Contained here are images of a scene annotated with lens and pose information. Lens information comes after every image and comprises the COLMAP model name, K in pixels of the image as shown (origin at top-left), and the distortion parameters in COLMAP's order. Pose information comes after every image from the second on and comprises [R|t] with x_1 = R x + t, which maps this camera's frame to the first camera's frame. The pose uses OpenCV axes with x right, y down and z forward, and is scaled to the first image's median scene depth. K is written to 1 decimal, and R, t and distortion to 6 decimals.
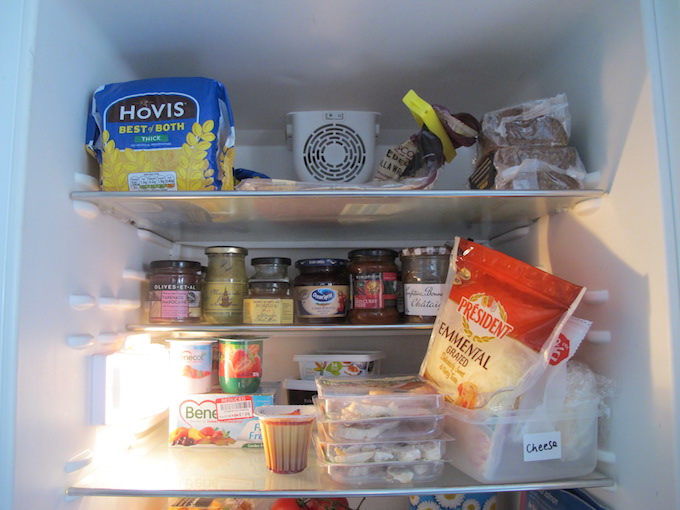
lens RADIAL K [[572.1, 0, 342.3], [0, 572.1, 251.5], [0, 0, 1]] dist [-0.167098, 0.160965]
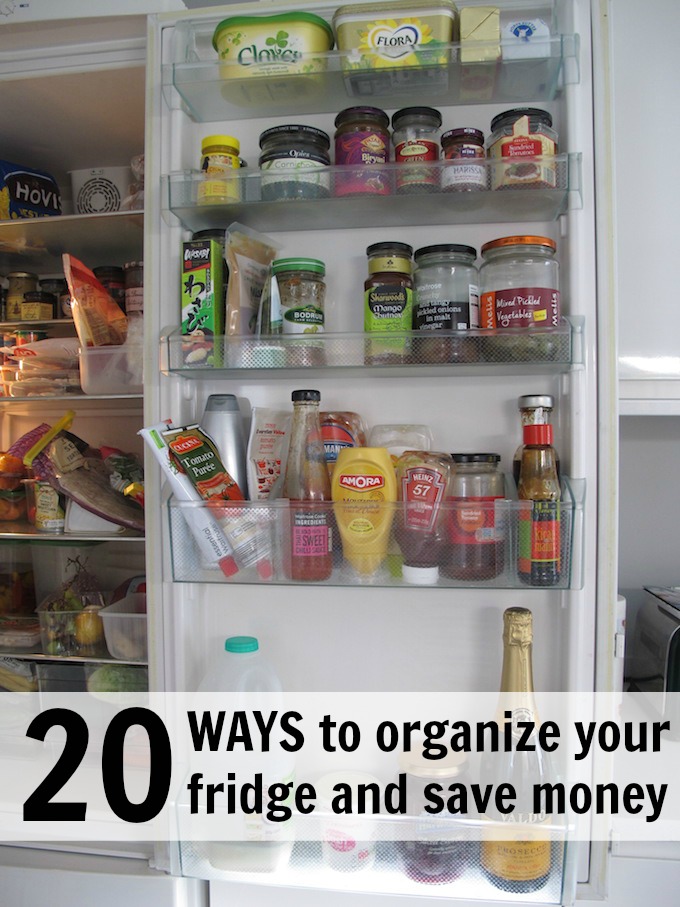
lens RADIAL K [[763.0, 0, 340.0], [0, 763.0, 453.5], [0, 0, 1]] dist [-0.167098, 0.160965]
pose [[0.988141, 0.002812, -0.153522, 0.982936], [0.014012, 0.994009, 0.108395, 0.285878], [0.152907, -0.109260, 0.982182, -0.829478]]
